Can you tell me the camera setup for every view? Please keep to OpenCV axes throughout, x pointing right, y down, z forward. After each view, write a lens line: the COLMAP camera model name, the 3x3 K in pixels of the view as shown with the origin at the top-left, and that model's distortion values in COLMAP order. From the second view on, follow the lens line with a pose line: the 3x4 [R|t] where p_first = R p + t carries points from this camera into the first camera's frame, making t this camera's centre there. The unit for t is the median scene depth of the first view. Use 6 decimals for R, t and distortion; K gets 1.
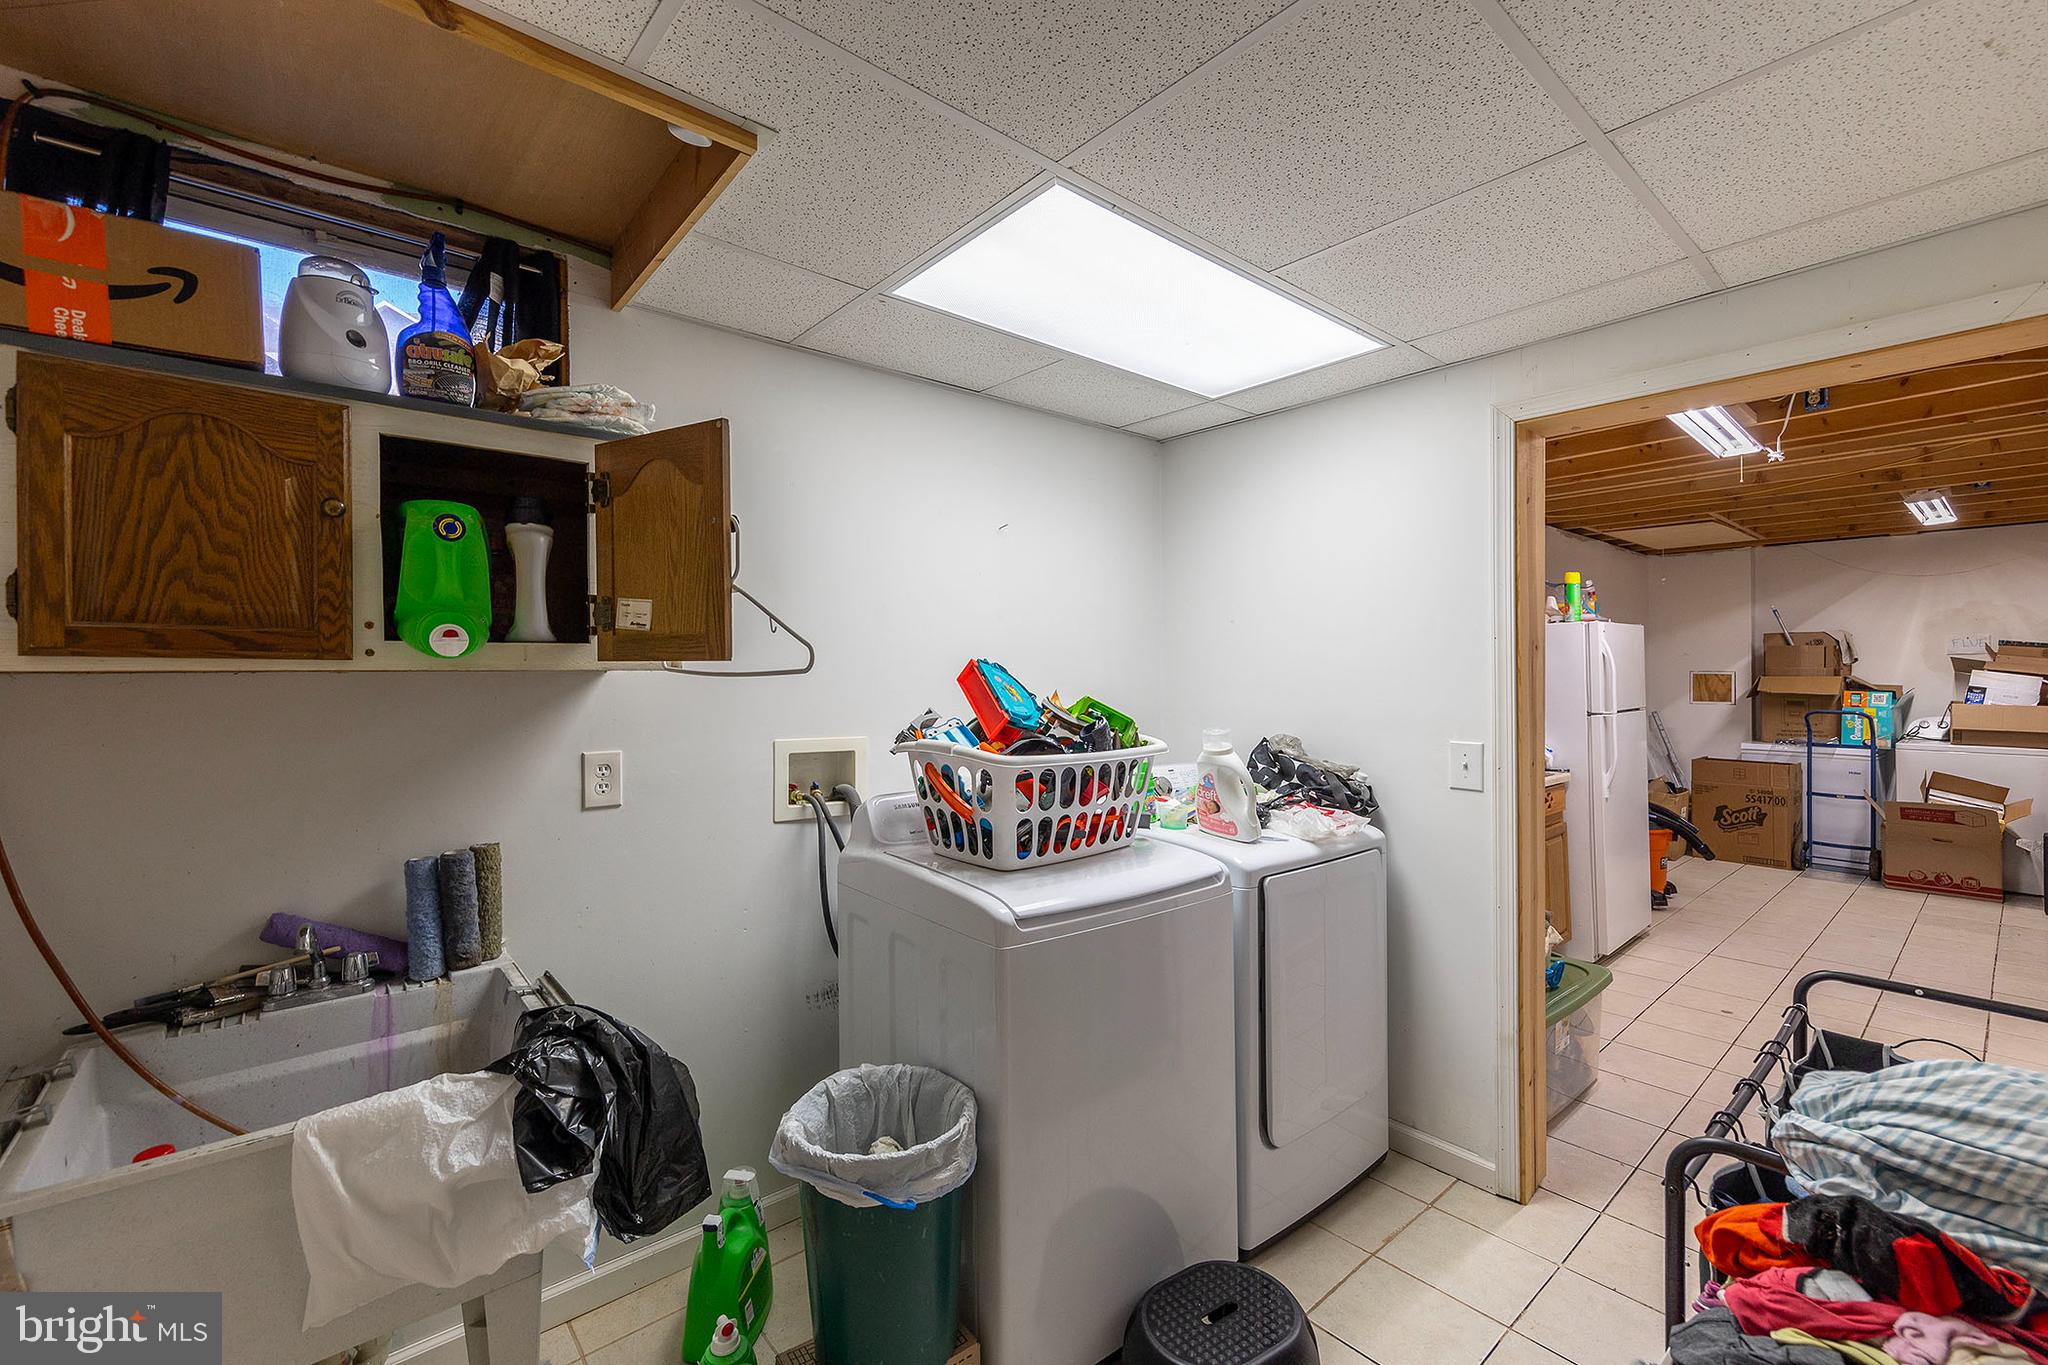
lens RADIAL K [[890.0, 0, 1025.3], [0, 890.0, 676.8], [0, 0, 1]] dist [0.000389, -0.000360]
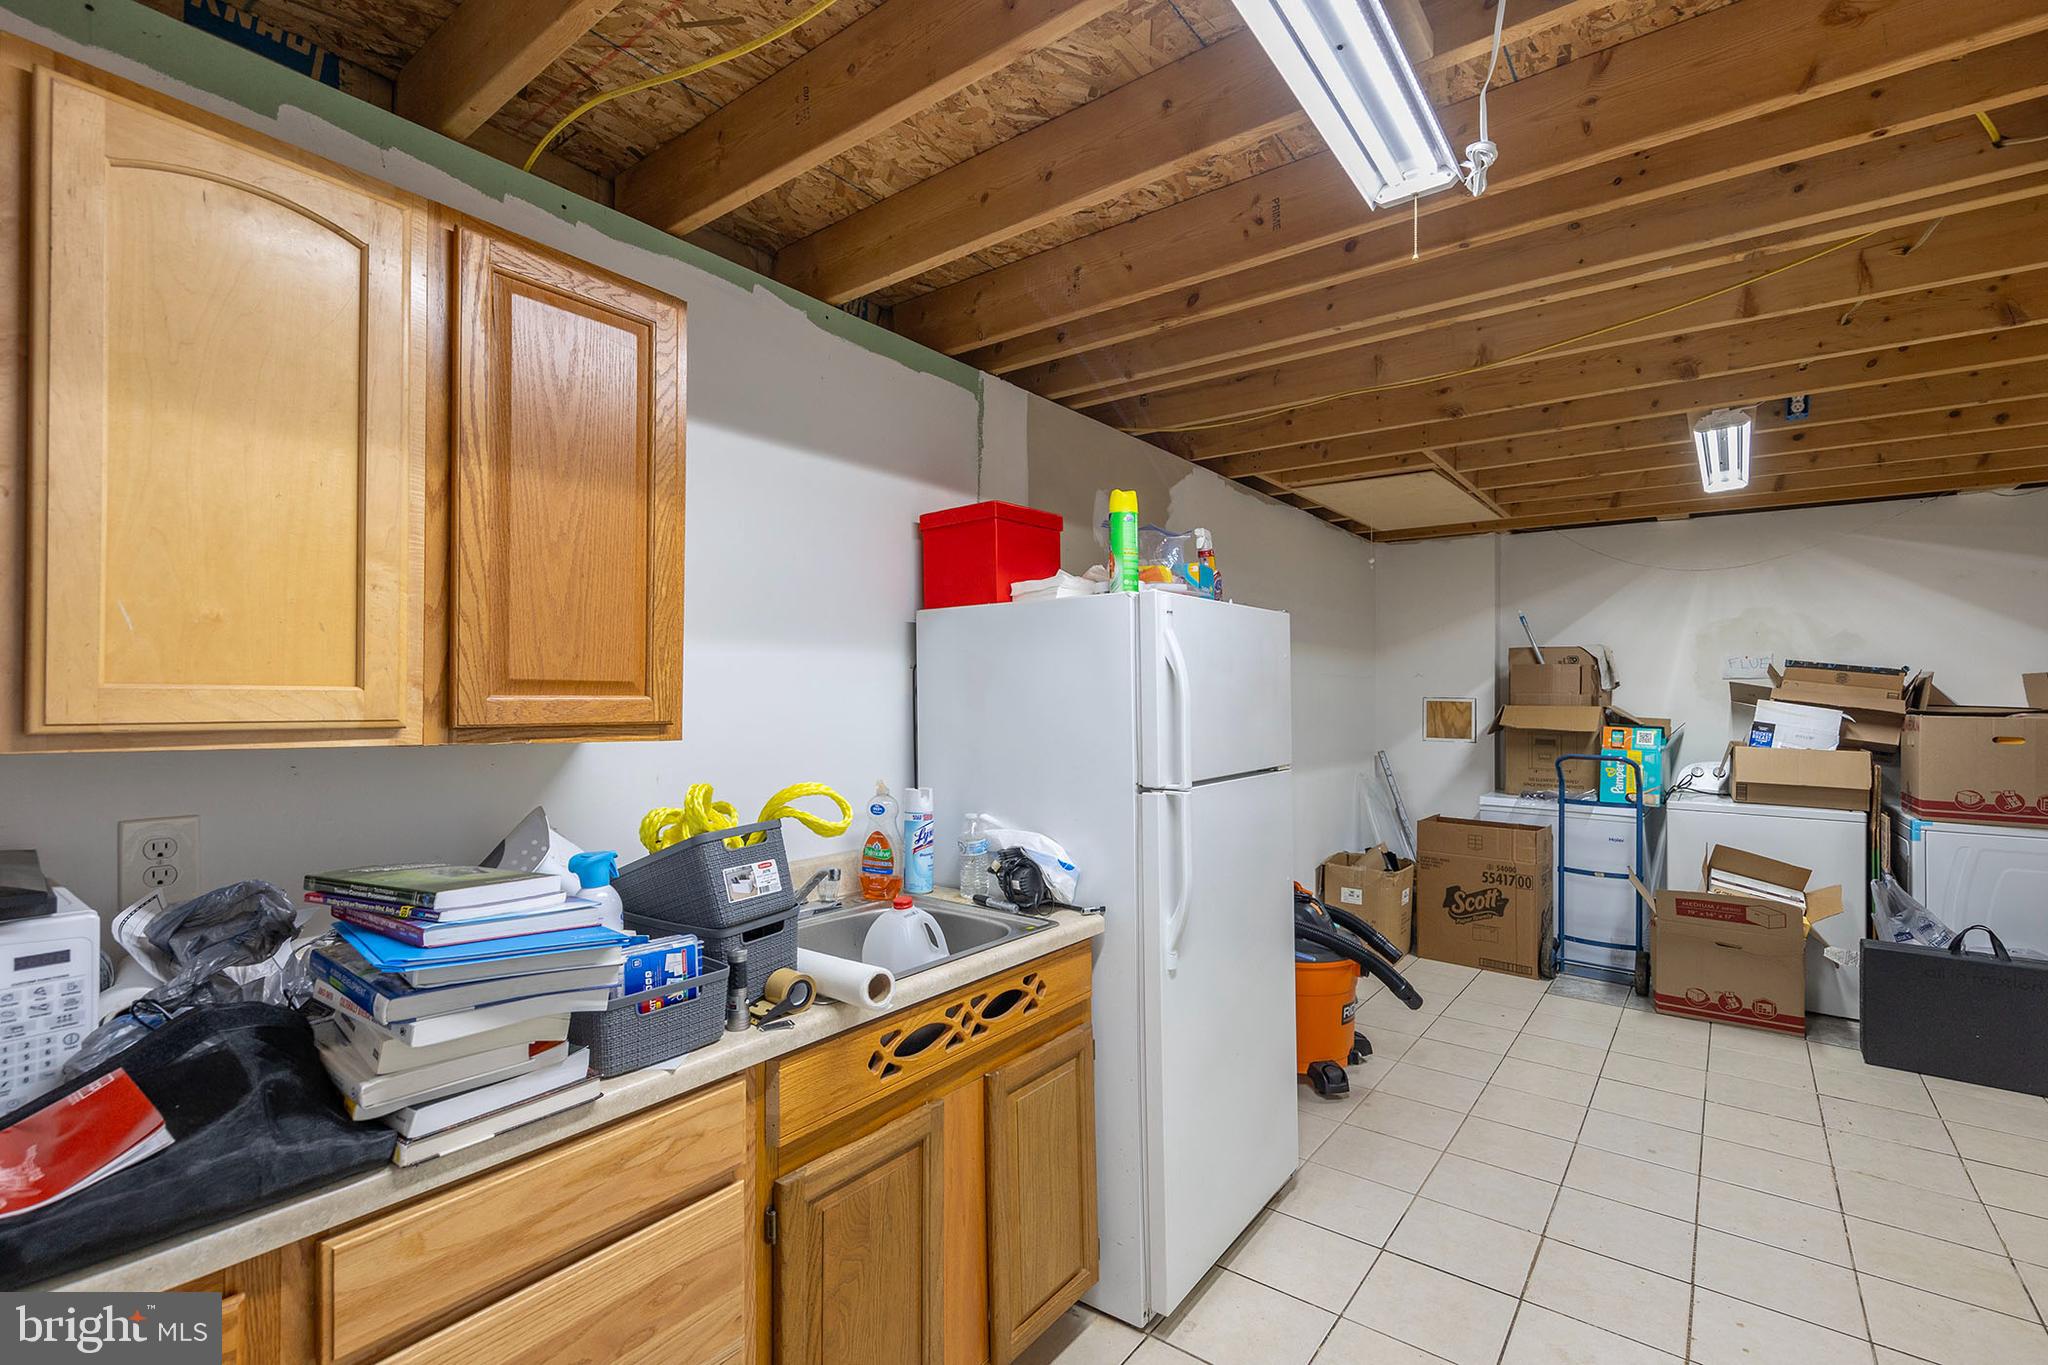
lens RADIAL K [[890.0, 0, 1025.1], [0, 890.0, 687.9], [0, 0, 1]] dist [0.000389, -0.000360]
pose [[0.984668, 0.011589, 0.174052, 0.331045], [-0.010030, 0.999901, -0.009832, -0.004009], [-0.174149, 0.007936, 0.984687, 0.369944]]
